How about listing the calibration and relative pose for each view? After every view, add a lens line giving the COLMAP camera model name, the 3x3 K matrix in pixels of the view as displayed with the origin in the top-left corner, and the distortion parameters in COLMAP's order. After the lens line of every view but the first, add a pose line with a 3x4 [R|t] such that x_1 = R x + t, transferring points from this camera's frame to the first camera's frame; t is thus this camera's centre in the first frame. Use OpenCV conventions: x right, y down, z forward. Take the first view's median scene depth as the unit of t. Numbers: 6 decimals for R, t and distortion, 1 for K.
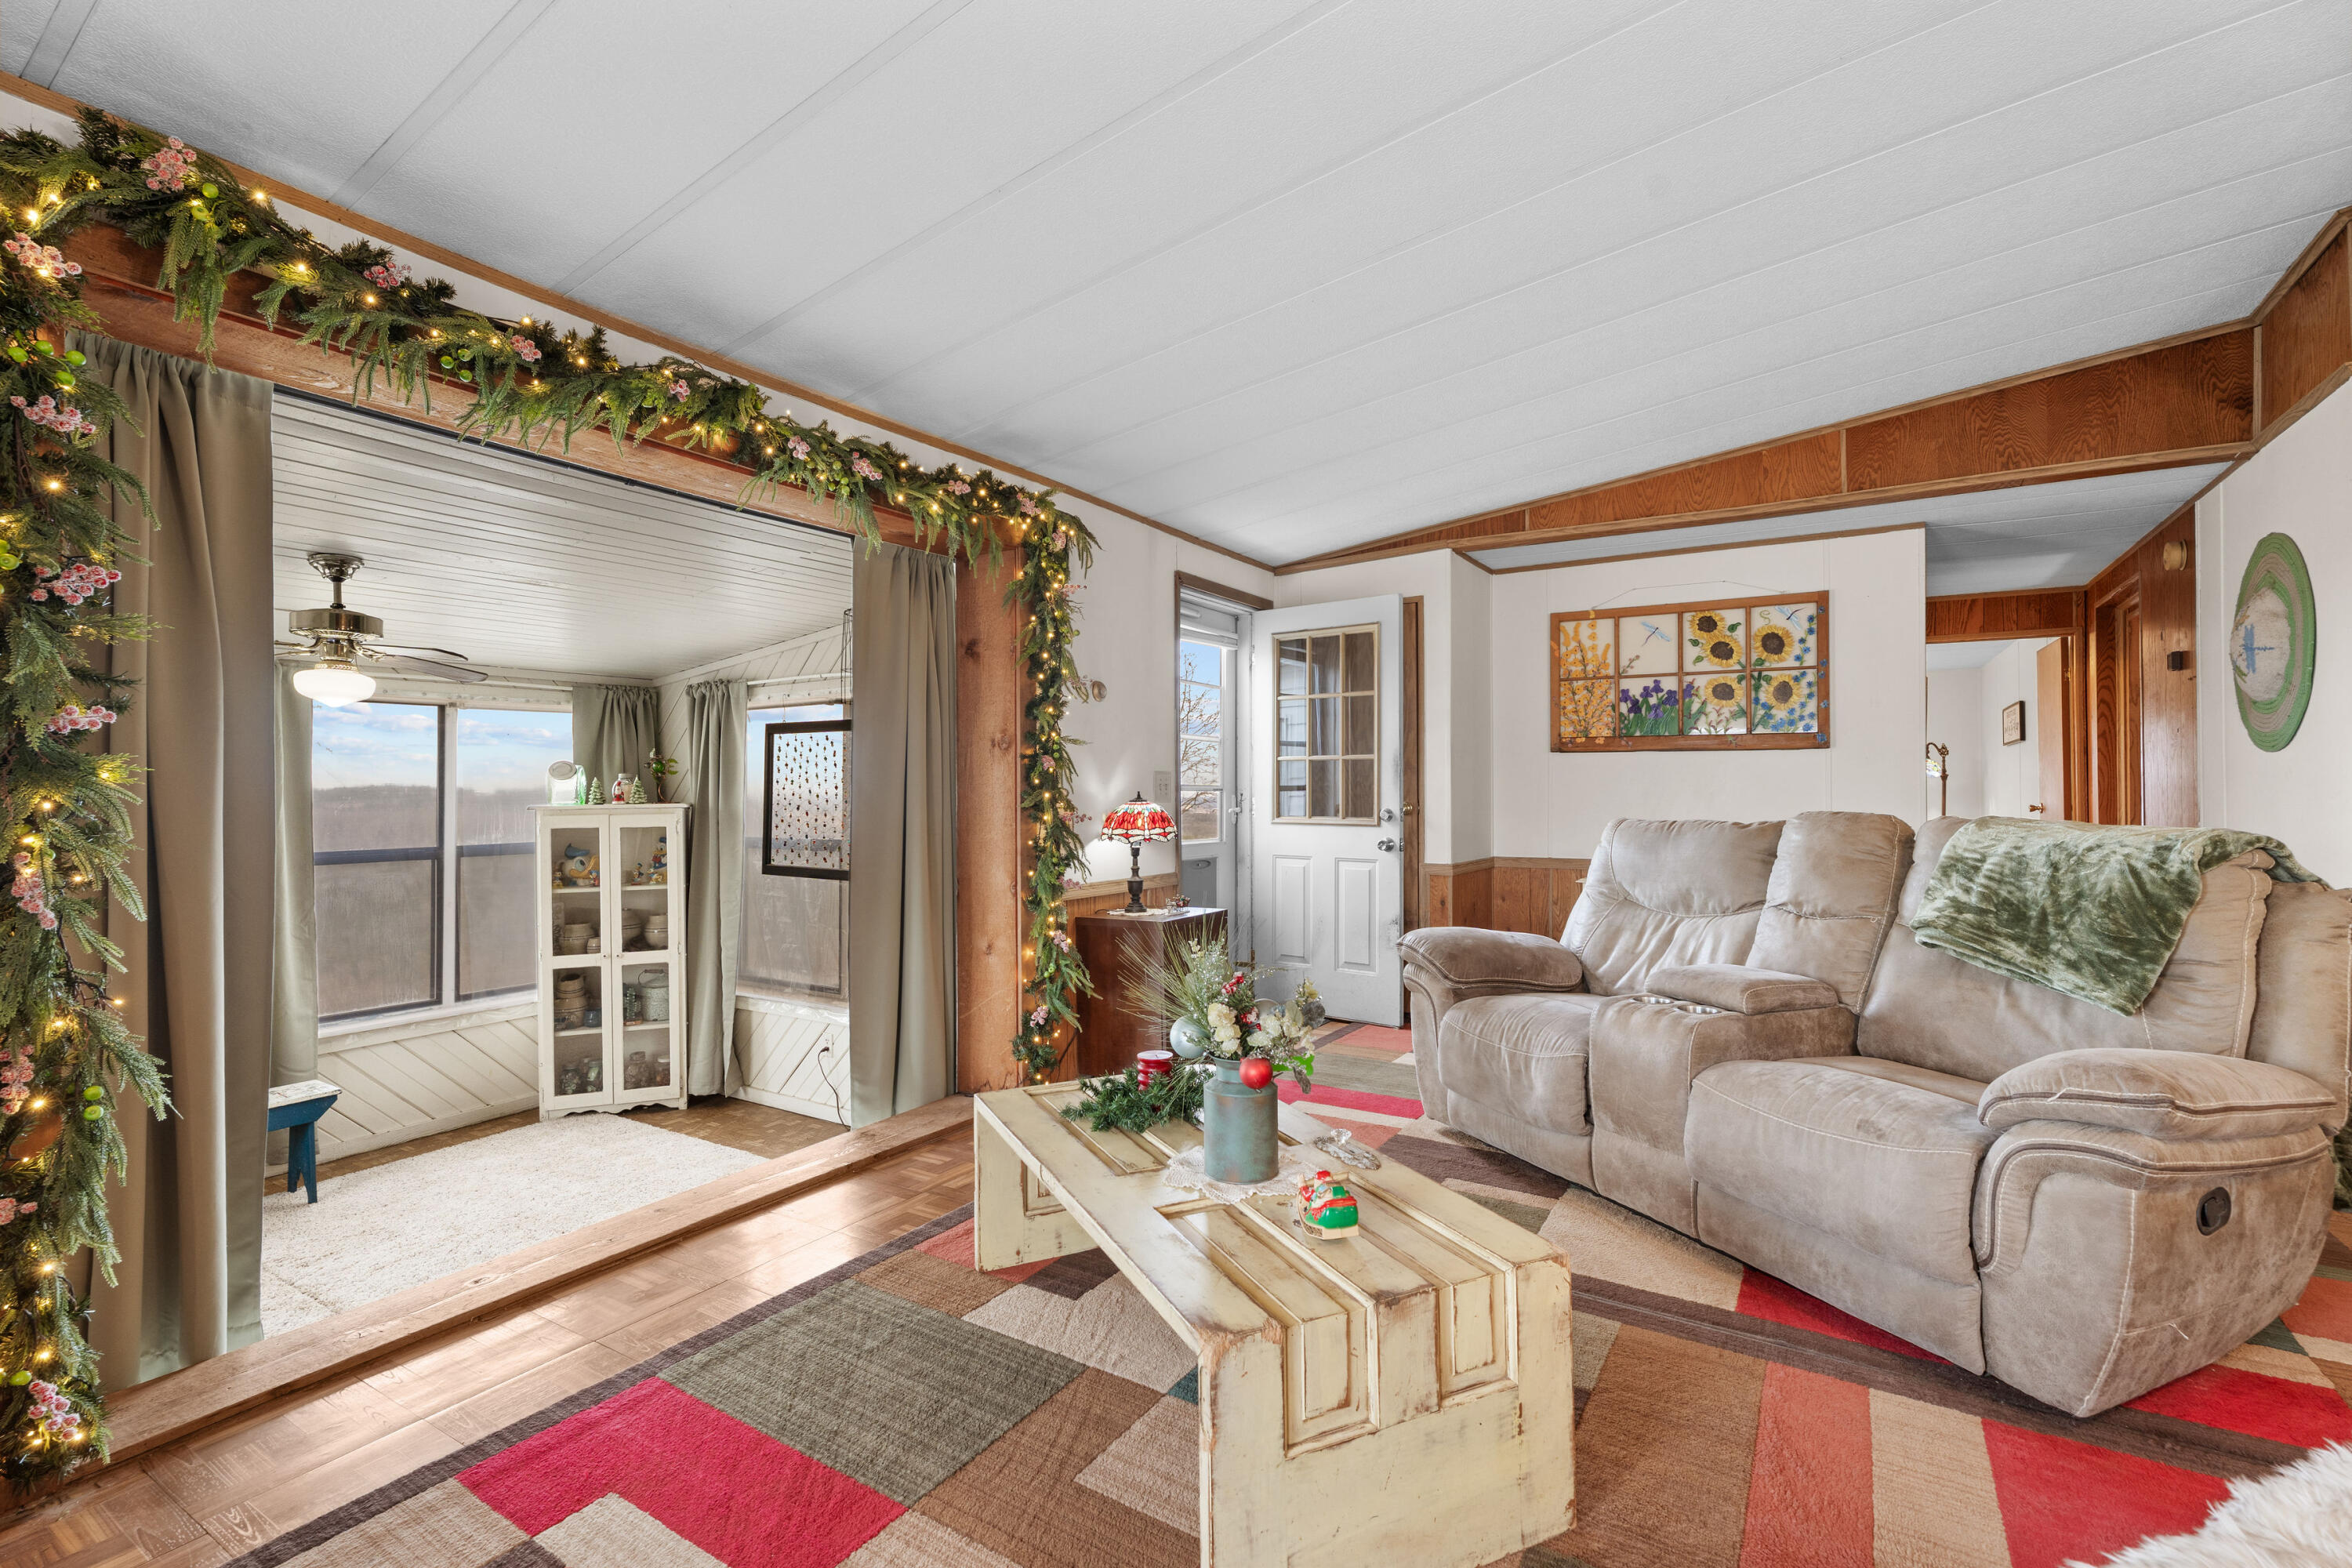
lens RADIAL K [[1047.7, 0, 1172.4], [0, 1047.7, 786.8], [0, 0, 1]] dist [0.003905, -0.001023]
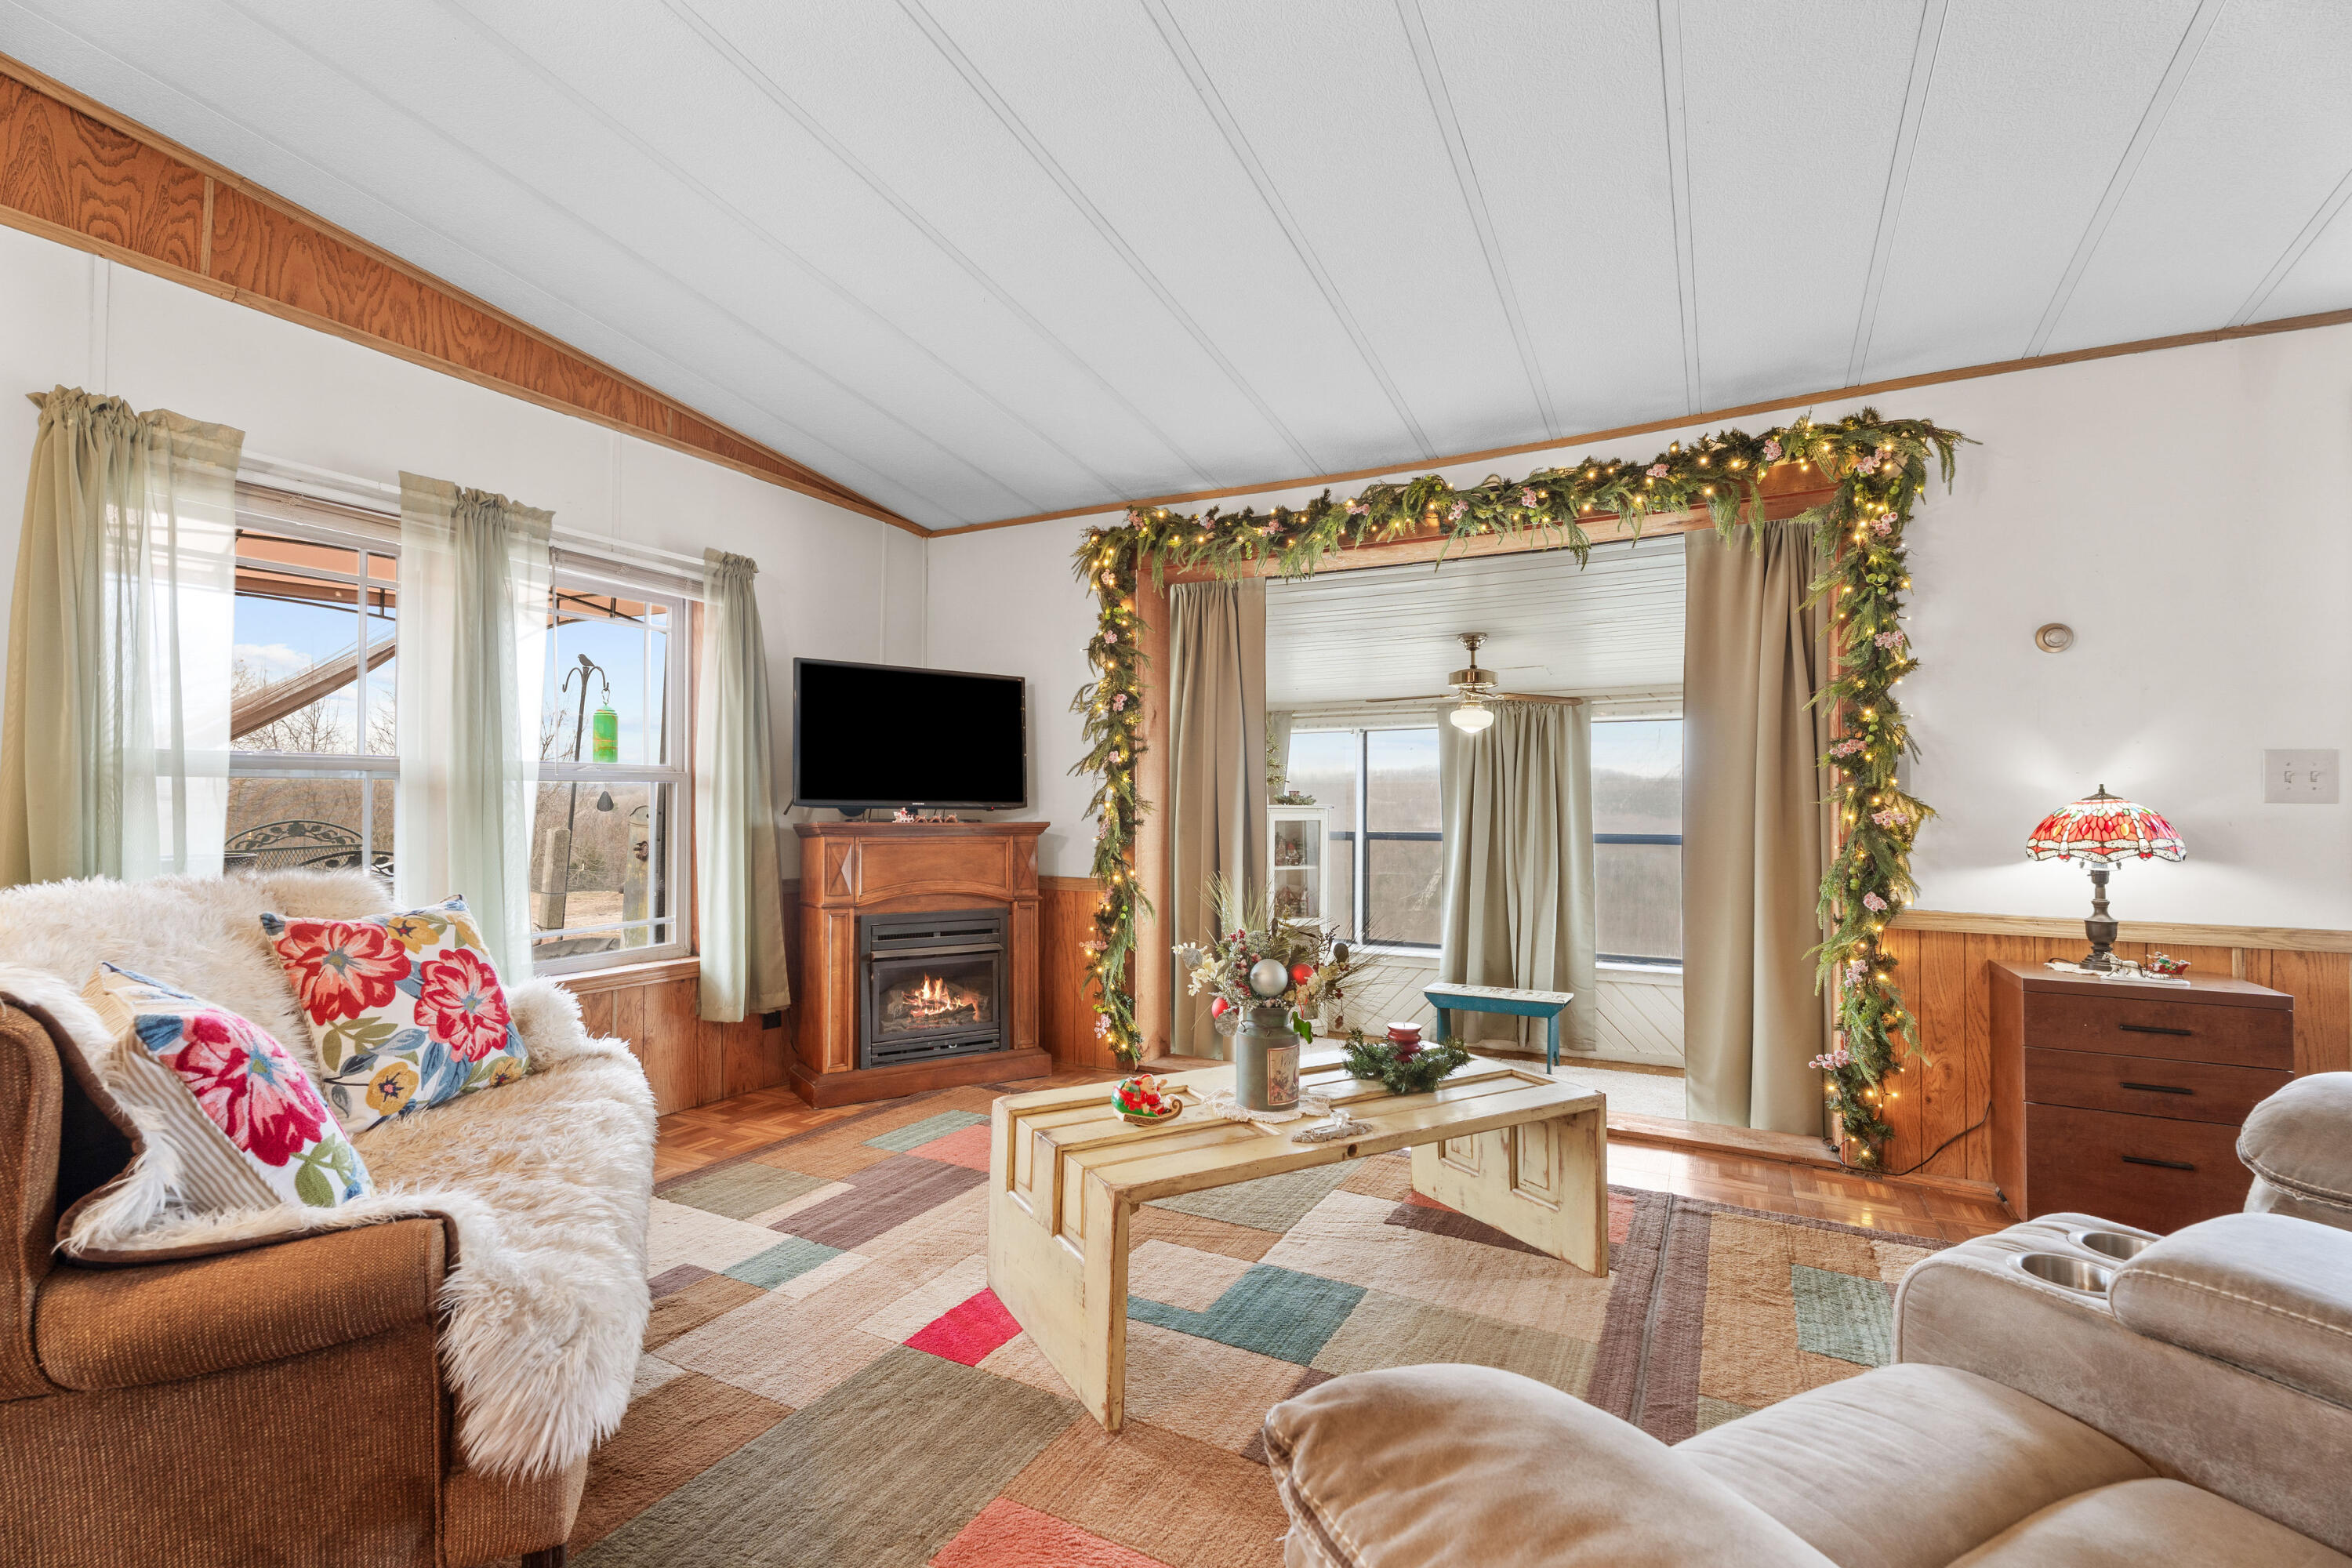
lens RADIAL K [[1047.7, 0, 1171.4], [0, 1047.7, 789.2], [0, 0, 1]] dist [0.003905, -0.001023]
pose [[0.058981, -0.005626, -0.998243, 0.693628], [-0.002351, 0.999981, -0.005774, 0.015175], [0.998256, 0.002687, 0.058967, 0.466556]]
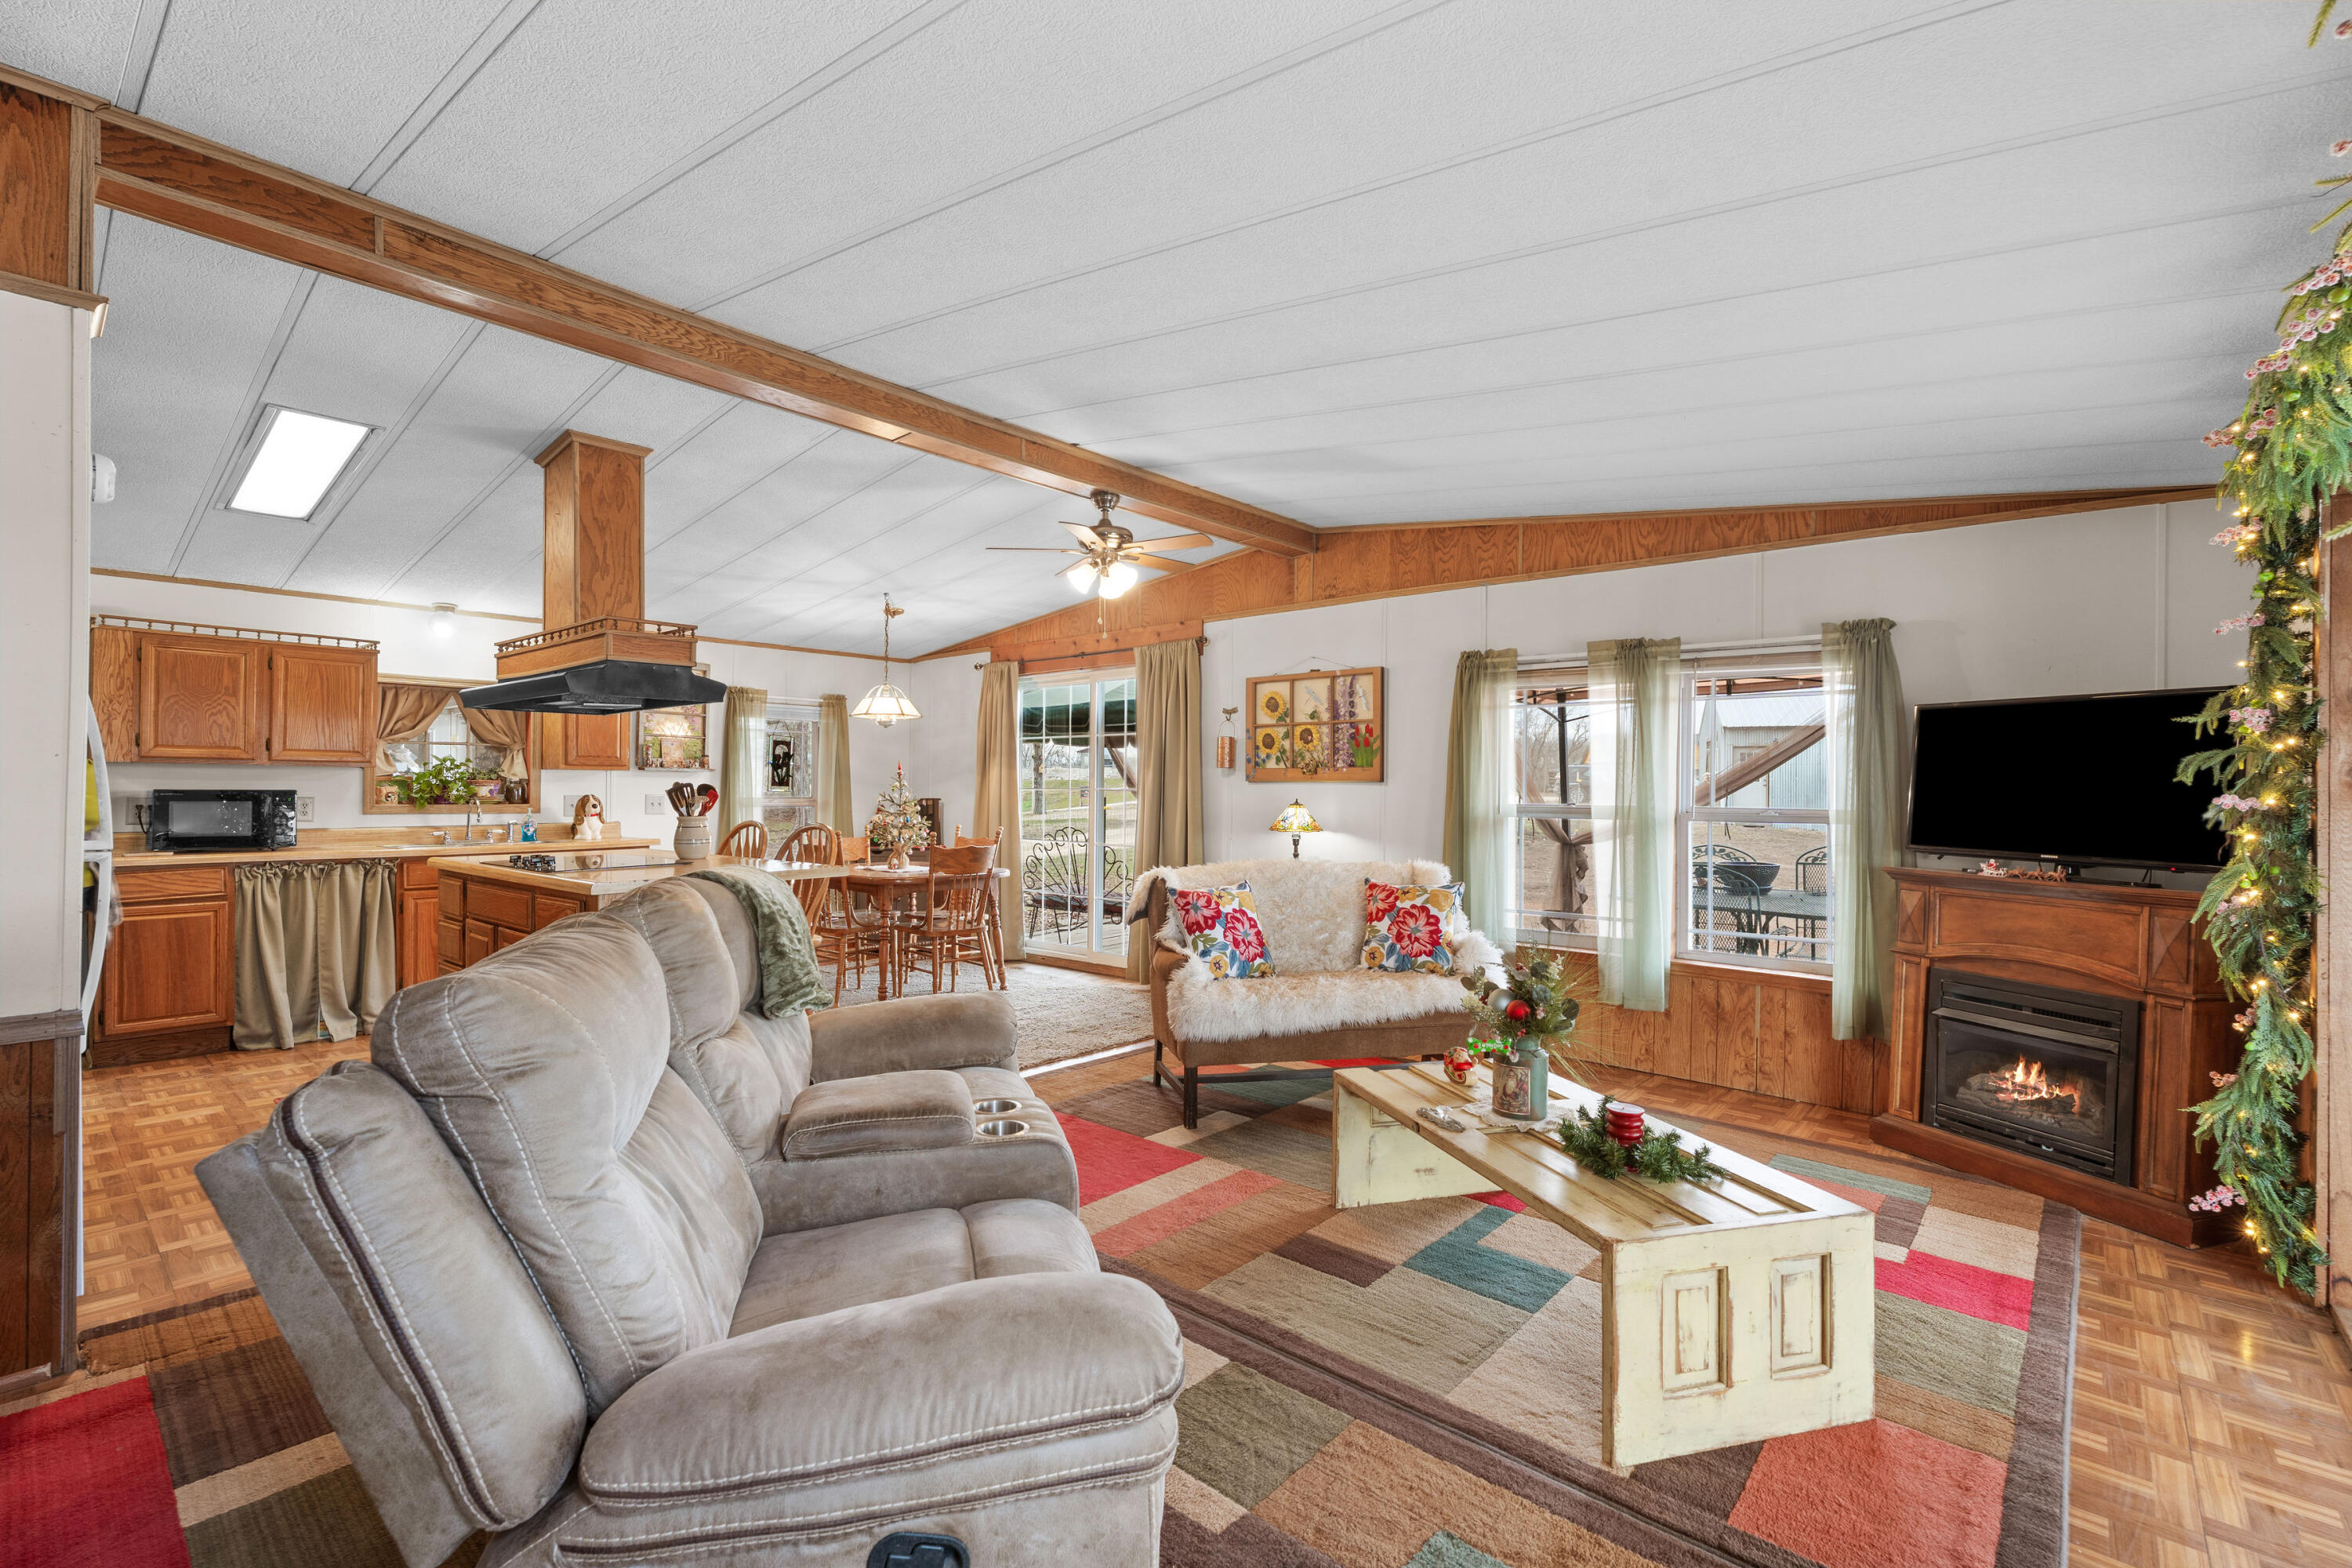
lens RADIAL K [[1047.7, 0, 1164.8], [0, 1047.7, 782.1], [0, 0, 1]] dist [0.003905, -0.001023]
pose [[-0.985026, -0.004710, 0.172342, 0.175083], [-0.006443, 0.999934, -0.009495, -0.029852], [-0.172285, -0.010463, -0.984991, 1.374832]]
